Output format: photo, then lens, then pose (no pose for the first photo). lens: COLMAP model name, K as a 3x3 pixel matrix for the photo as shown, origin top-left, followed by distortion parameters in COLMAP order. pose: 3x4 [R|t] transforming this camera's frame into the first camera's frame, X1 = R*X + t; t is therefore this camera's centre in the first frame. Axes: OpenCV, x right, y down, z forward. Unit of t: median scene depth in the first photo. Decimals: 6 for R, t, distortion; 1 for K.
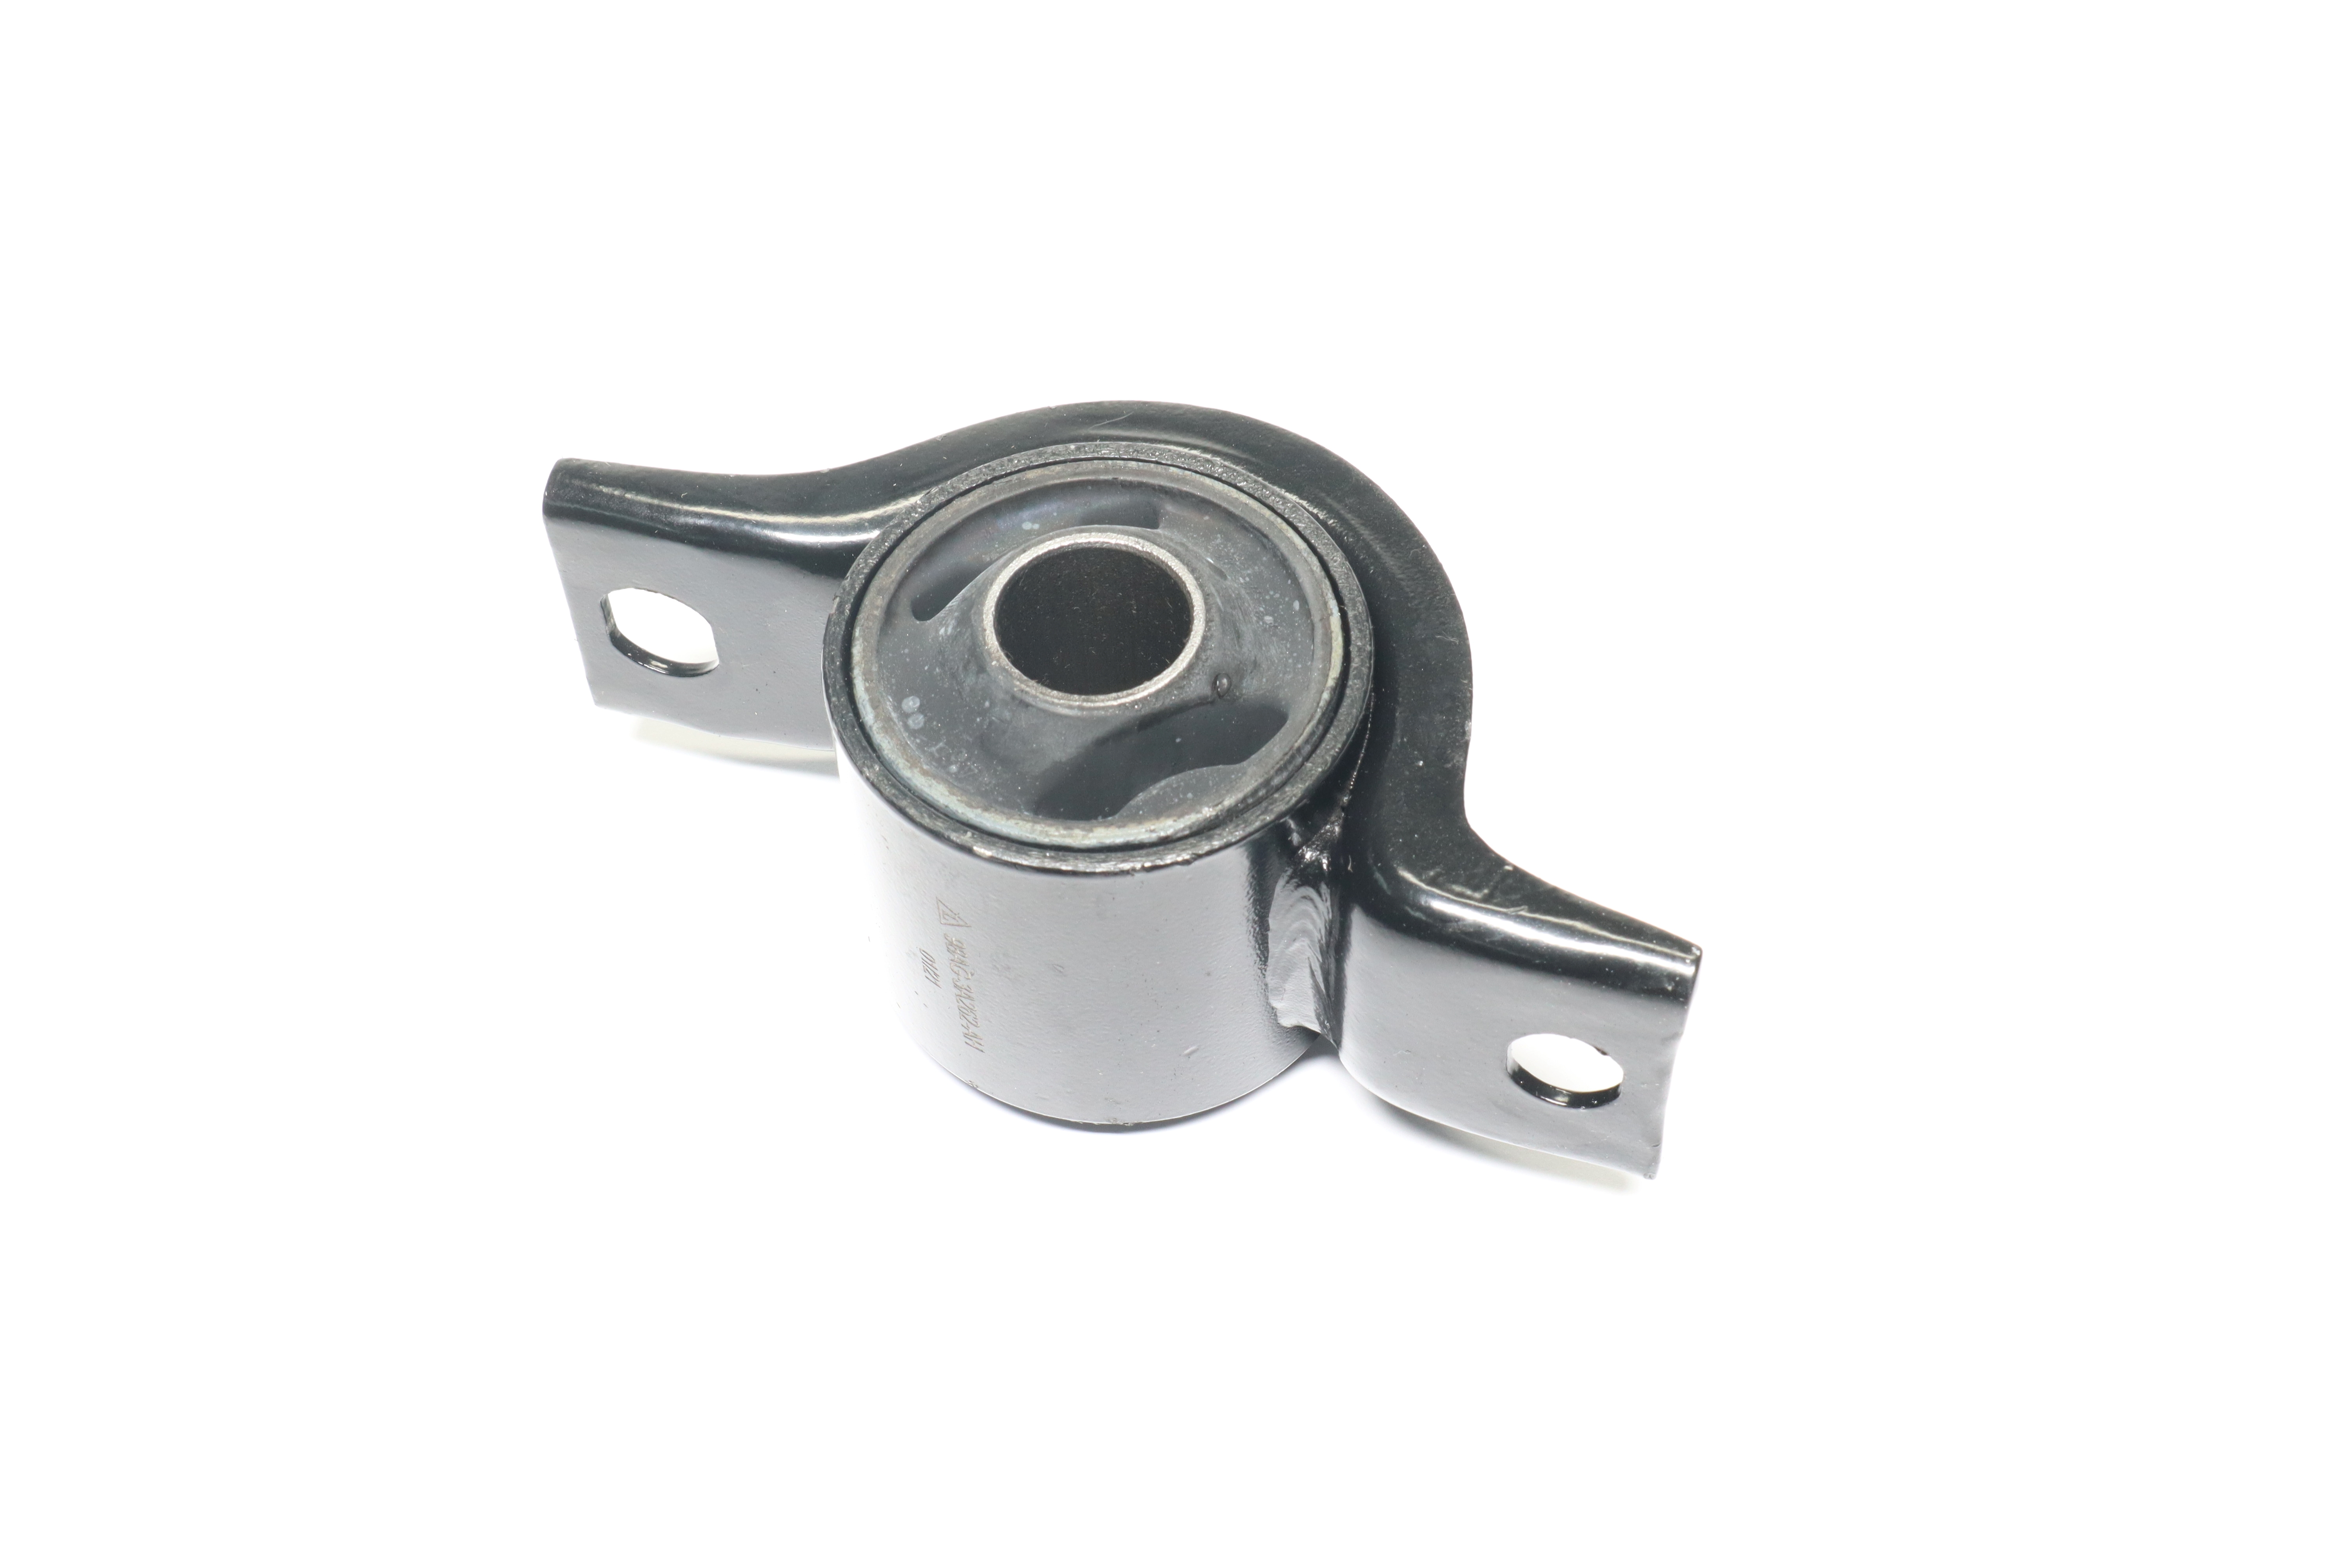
lens RADIAL K [[2091.3, 0, 1176.0], [0, 2091.3, 784.0], [0, 0, 1]] dist [-0.000730, -0.000002]
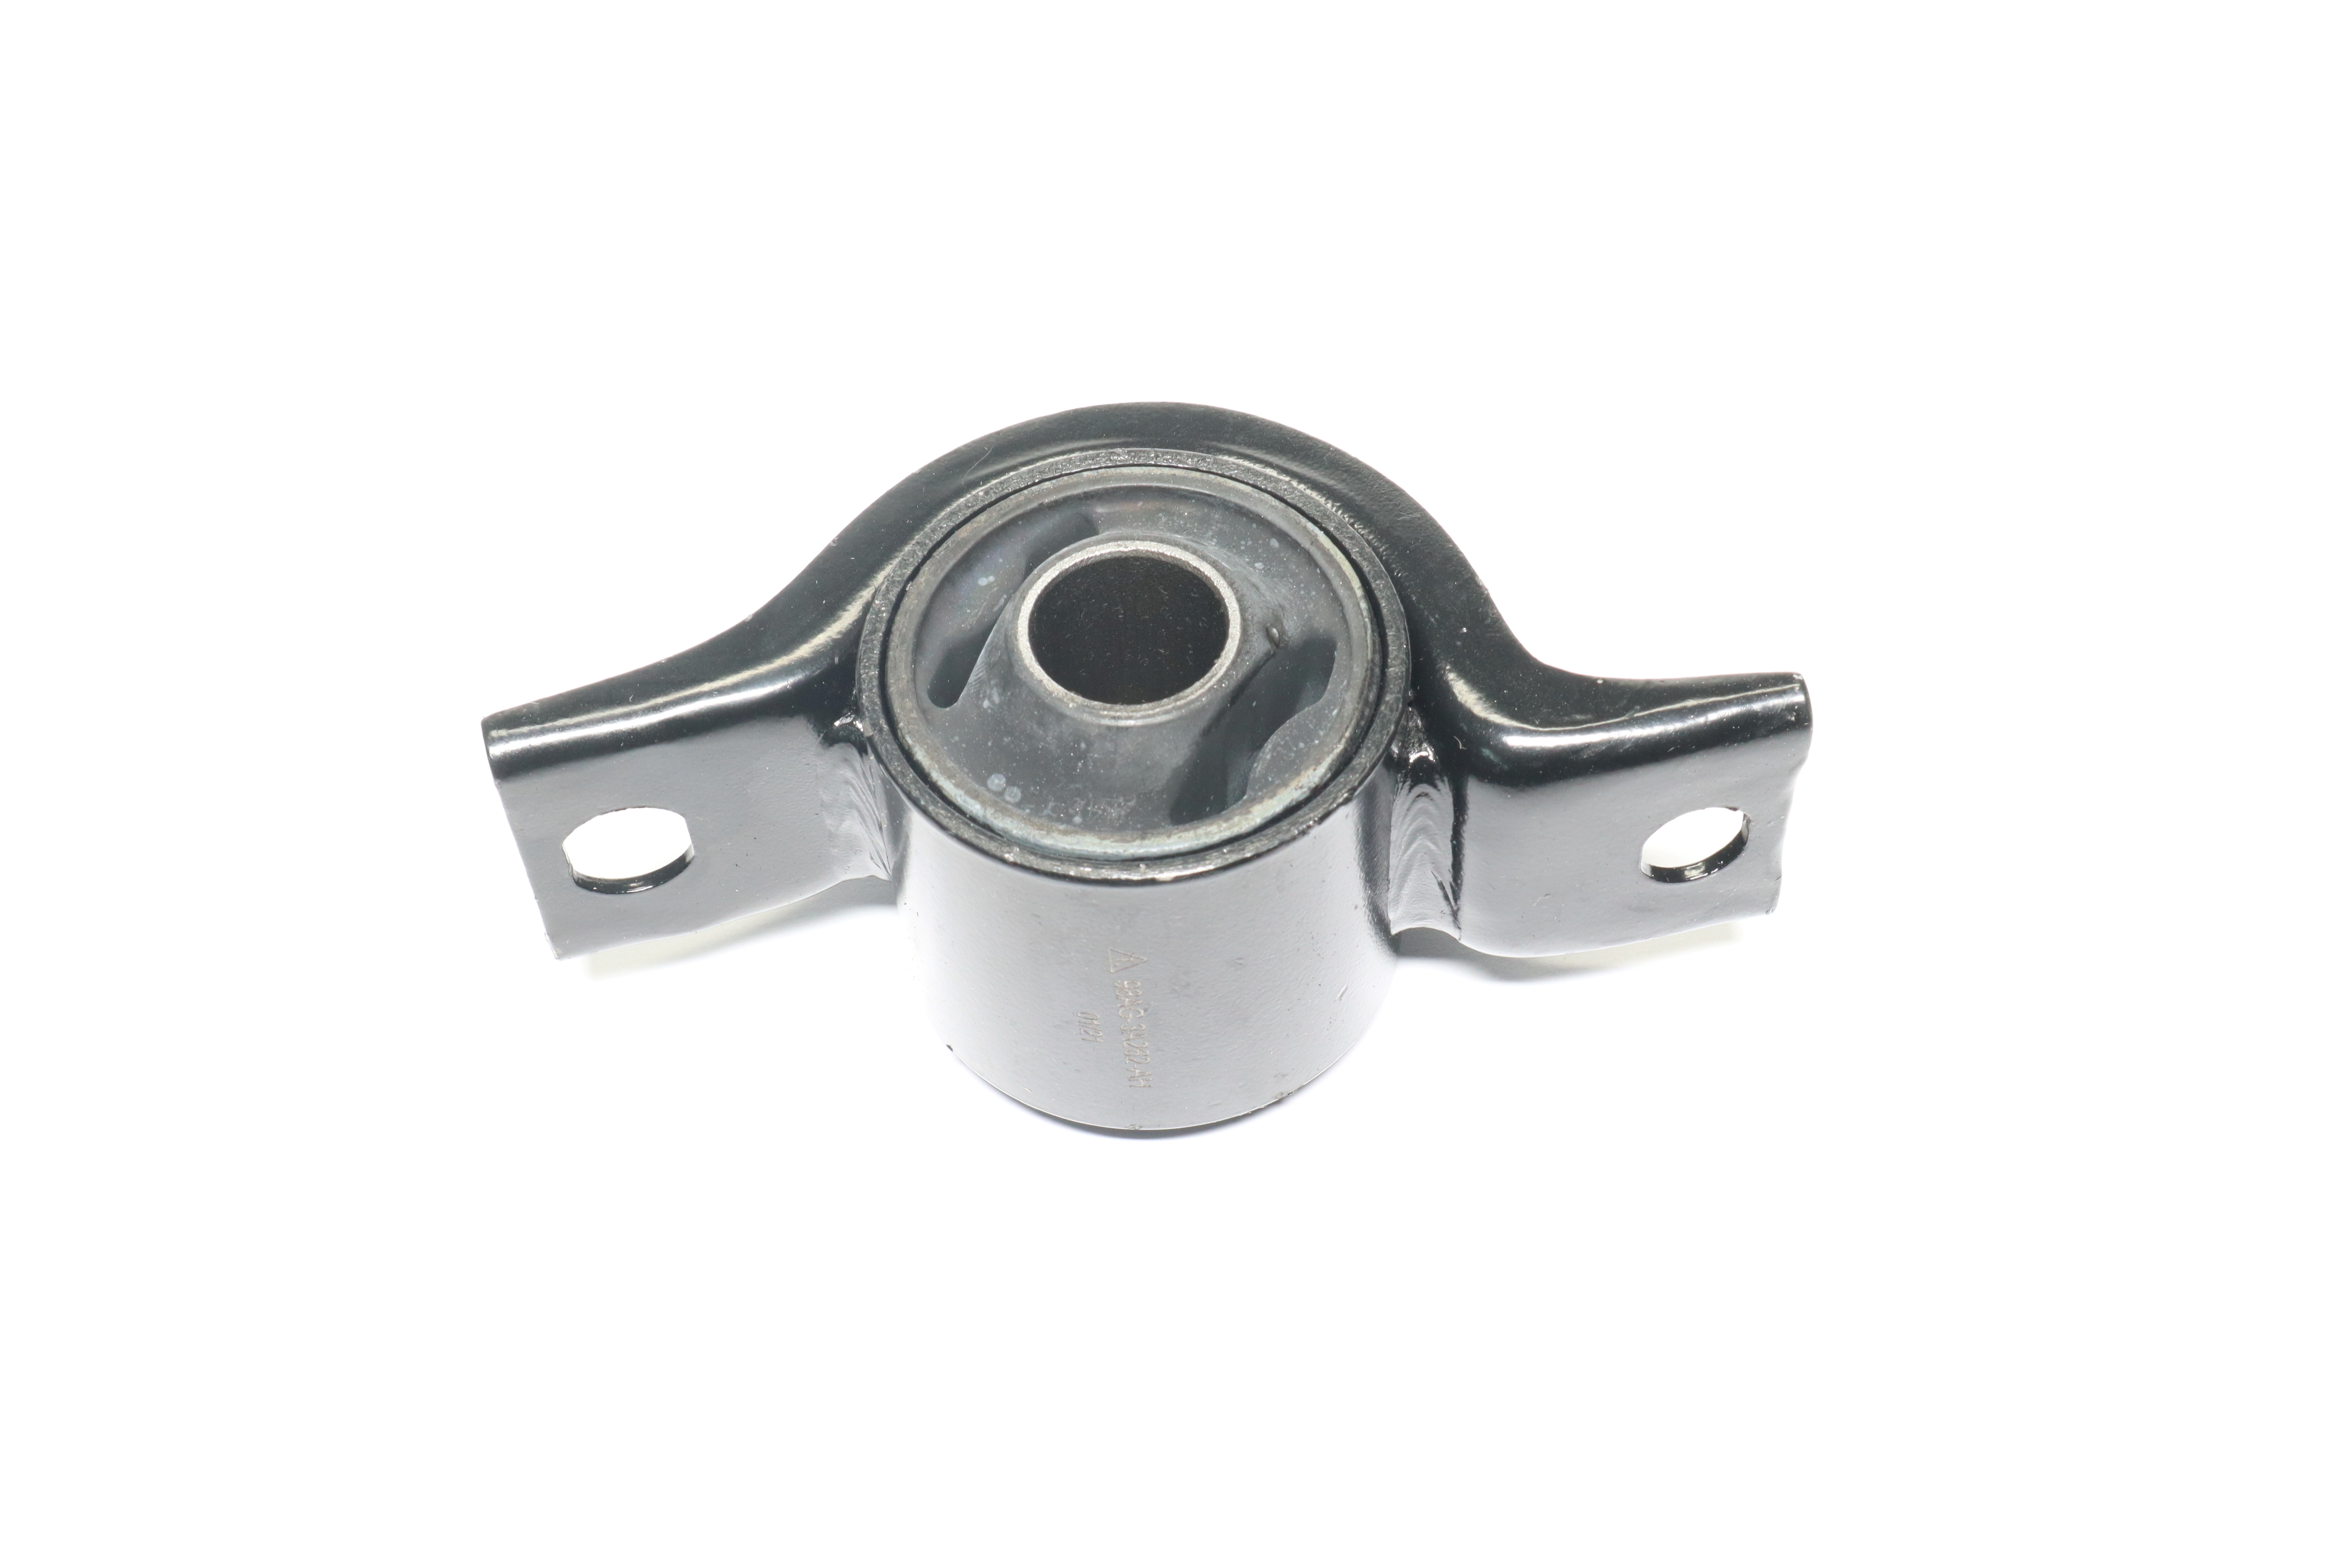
lens RADIAL K [[2091.3, 0, 1176.0], [0, 2091.3, 784.0], [0, 0, 1]] dist [-0.000730, -0.000002]
pose [[0.888207, -0.415049, 0.197036, -0.240159], [0.415980, 0.908552, 0.038659, -0.039447], [-0.195062, 0.047626, 0.979634, 0.021088]]
